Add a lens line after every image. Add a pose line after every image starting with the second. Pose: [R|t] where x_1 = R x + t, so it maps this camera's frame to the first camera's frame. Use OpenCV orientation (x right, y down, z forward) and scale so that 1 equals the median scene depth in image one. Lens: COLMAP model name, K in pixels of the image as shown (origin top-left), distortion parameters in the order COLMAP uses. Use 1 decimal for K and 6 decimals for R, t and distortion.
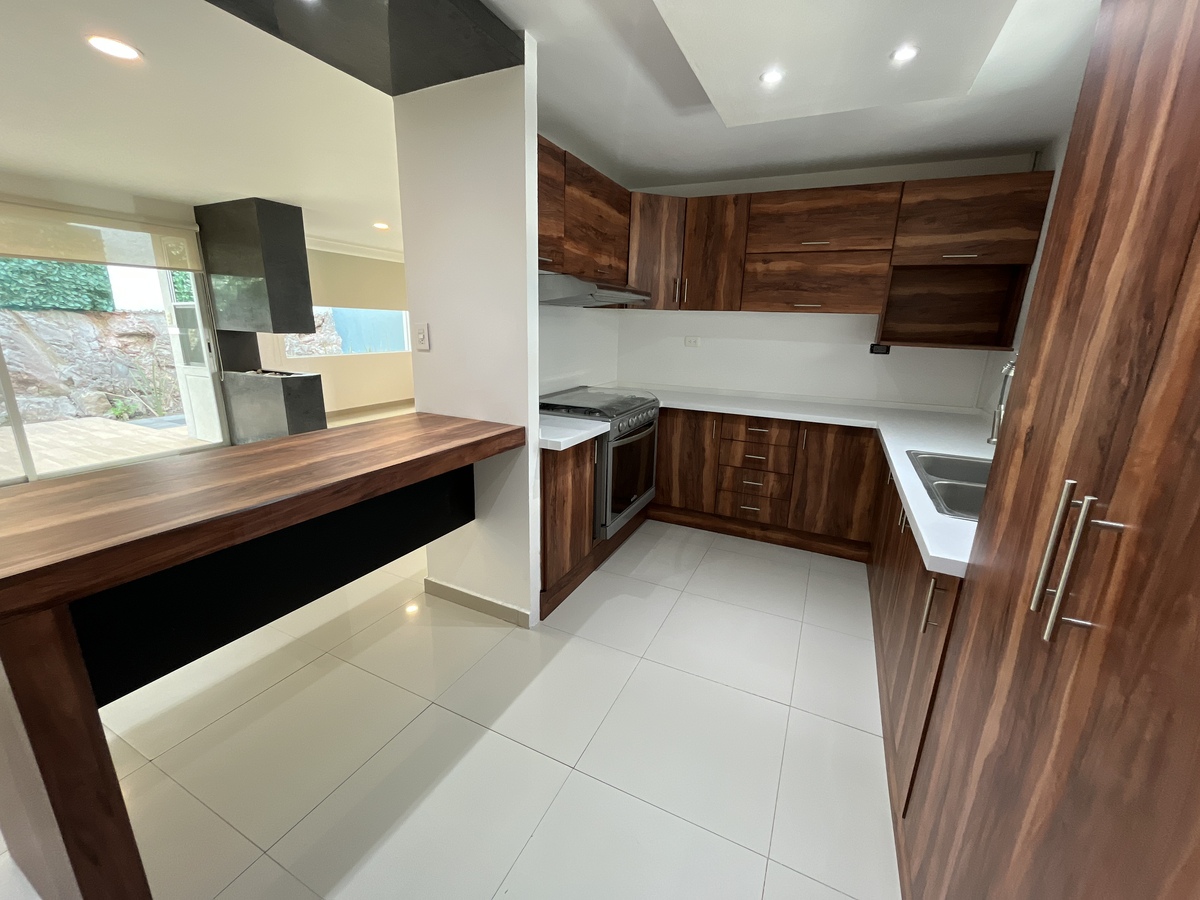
lens RADIAL K [[485.6, 0, 598.2], [0, 485.6, 449.6], [0, 0, 1]] dist [-0.001882, -0.000343]
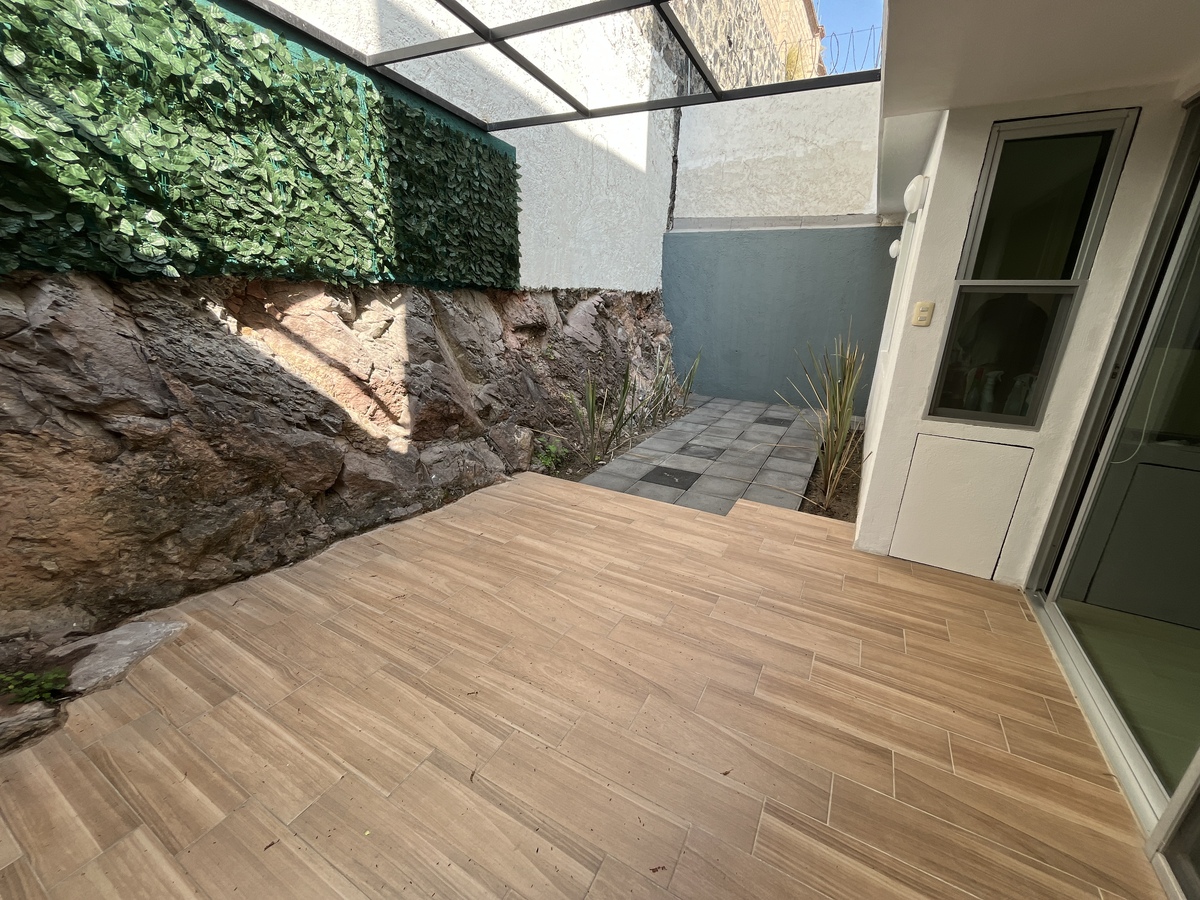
lens RADIAL K [[485.6, 0, 599.6], [0, 485.6, 448.5], [0, 0, 1]] dist [-0.001882, -0.000343]
pose [[0.999006, 0.016323, -0.041474, -0.919078], [-0.013969, 0.998309, 0.056435, -0.129856], [0.042325, -0.055799, 0.997544, 0.410617]]
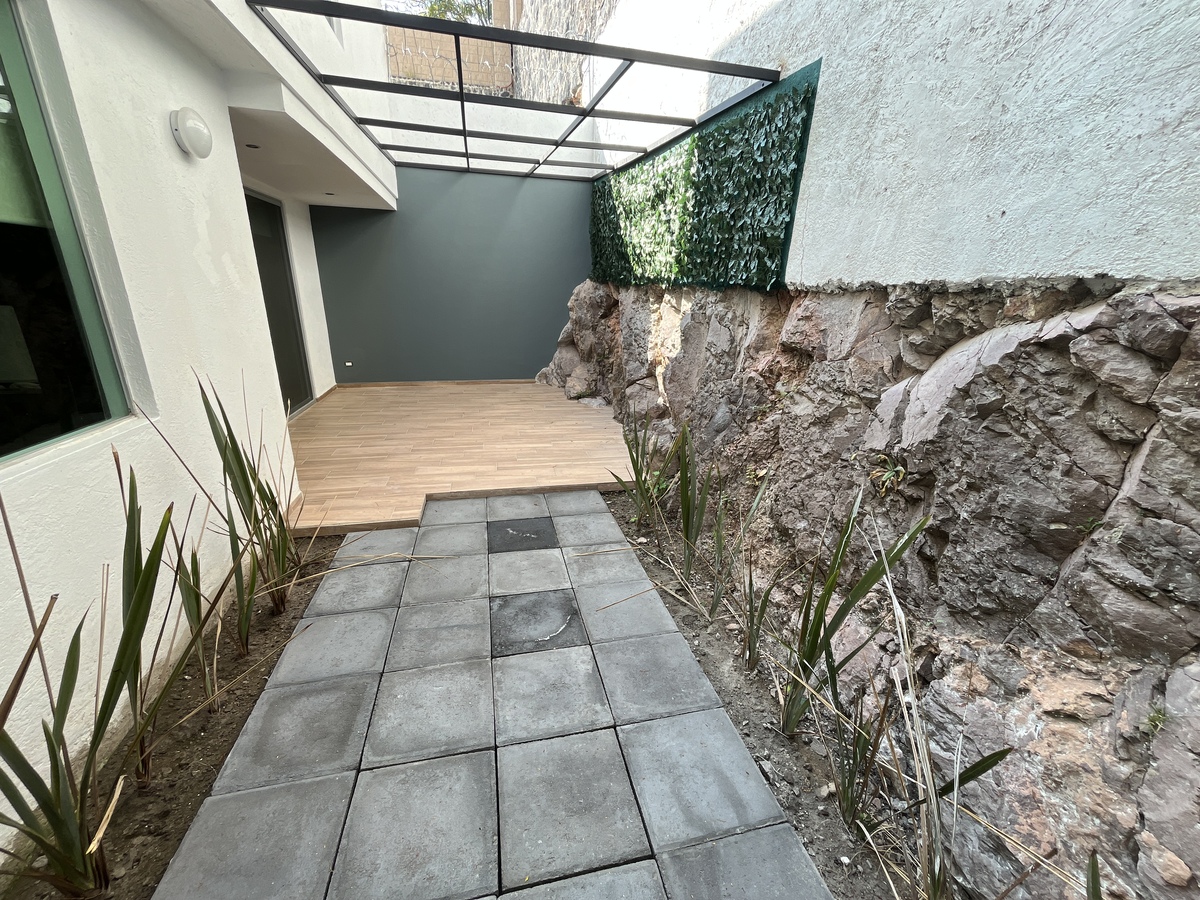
lens RADIAL K [[485.6, 0, 599.0], [0, 485.6, 453.3], [0, 0, 1]] dist [-0.001882, -0.000343]
pose [[-0.775701, 0.164246, -0.609353, -0.654954], [-0.201632, 0.850436, 0.485904, -0.349851], [0.598024, 0.499781, -0.626567, 1.288696]]
